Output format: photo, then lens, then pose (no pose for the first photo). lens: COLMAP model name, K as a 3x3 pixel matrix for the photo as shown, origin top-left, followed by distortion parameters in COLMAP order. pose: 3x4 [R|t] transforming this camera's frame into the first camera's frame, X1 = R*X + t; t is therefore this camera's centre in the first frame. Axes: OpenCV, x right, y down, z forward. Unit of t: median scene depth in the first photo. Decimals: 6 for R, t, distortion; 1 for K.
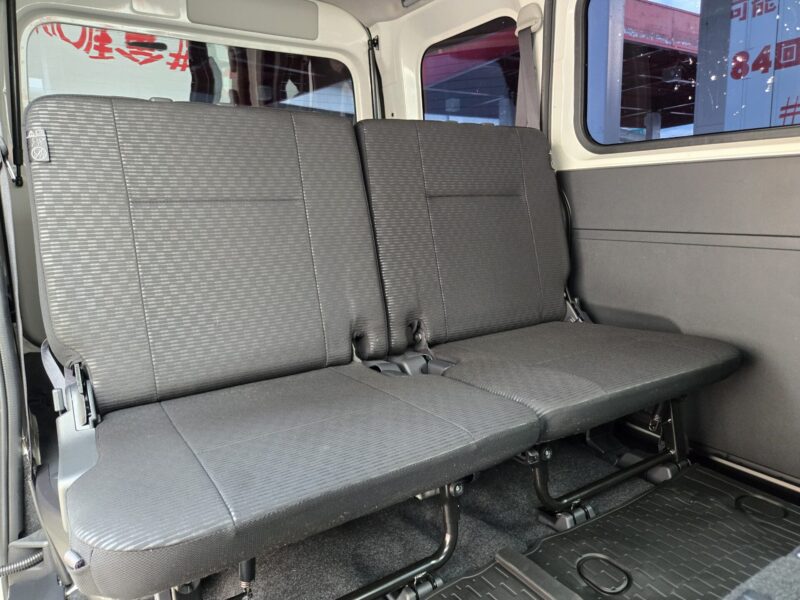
lens RADIAL K [[541.9, 0, 400.0], [0, 541.9, 300.0], [0, 0, 1]] dist [0.026095, -0.000181]
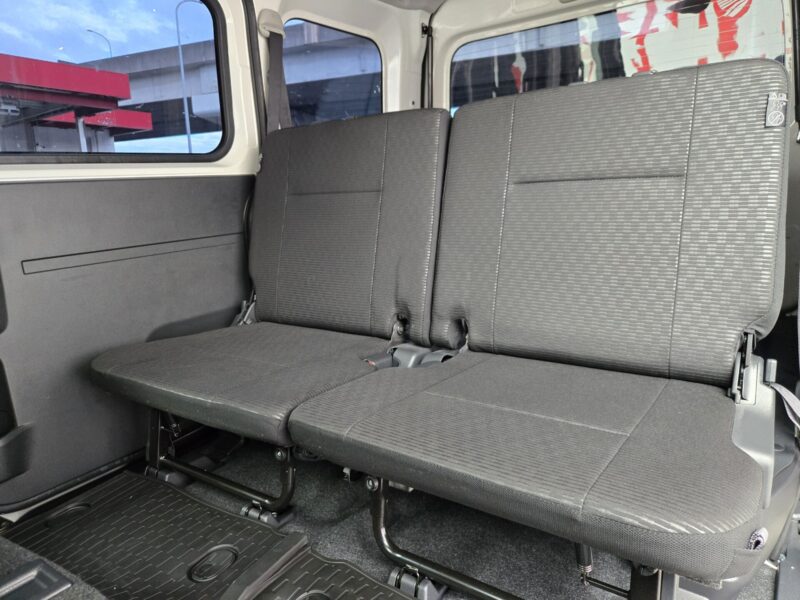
lens RADIAL K [[541.9, 0, 400.0], [0, 541.9, 300.0], [0, 0, 1]] dist [0.026095, -0.000181]
pose [[0.375642, 0.190228, -0.907032, 0.850597], [-0.151178, 0.978176, 0.142539, -0.112449], [0.914351, 0.083580, 0.396203, 0.554210]]
